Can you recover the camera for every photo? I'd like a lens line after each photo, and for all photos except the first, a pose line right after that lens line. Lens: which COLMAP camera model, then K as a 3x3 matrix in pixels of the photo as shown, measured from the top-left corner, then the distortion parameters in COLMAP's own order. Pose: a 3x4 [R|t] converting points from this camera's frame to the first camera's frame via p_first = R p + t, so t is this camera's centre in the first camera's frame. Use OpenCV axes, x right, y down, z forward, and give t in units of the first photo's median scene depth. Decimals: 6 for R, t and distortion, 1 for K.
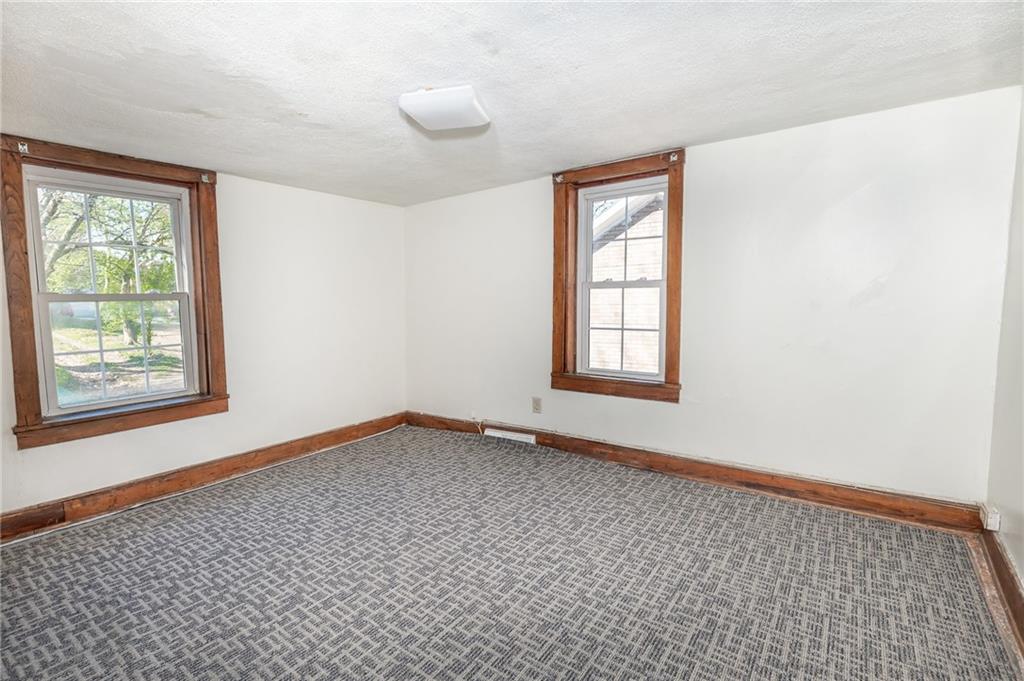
lens RADIAL K [[484.6, 0, 516.3], [0, 484.6, 337.4], [0, 0, 1]] dist [-0.002633, 0.000362]
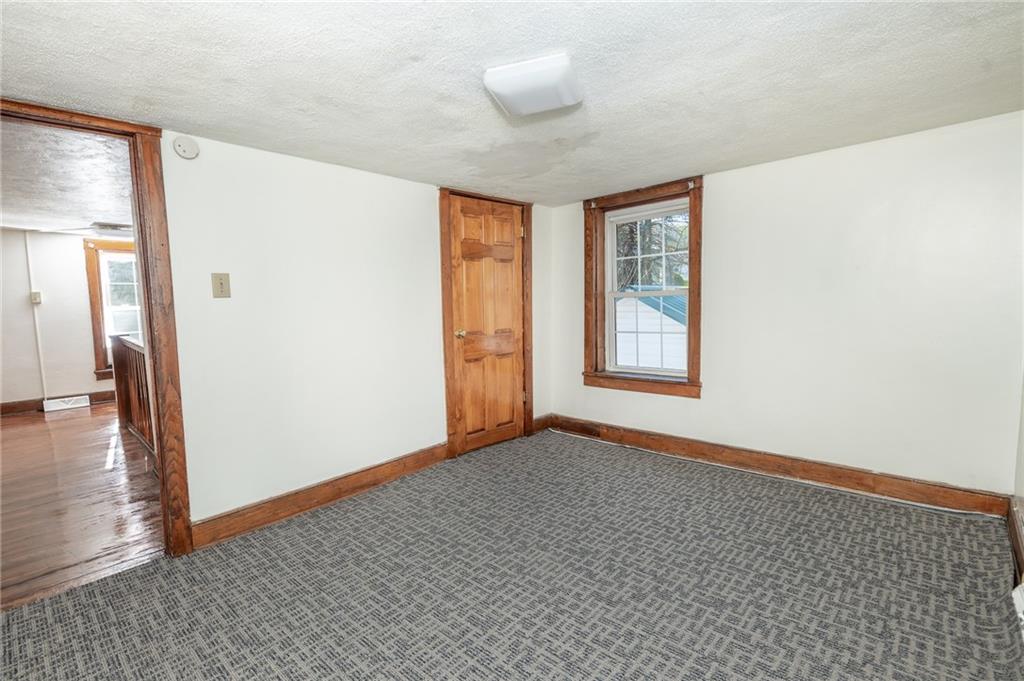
lens RADIAL K [[484.6, 0, 516.6], [0, 484.6, 349.4], [0, 0, 1]] dist [-0.002633, 0.000362]
pose [[-0.133659, 0.112698, -0.984599, 0.539120], [-0.048523, 0.991577, 0.120083, -0.071445], [0.989839, 0.063826, -0.127065, 0.765874]]
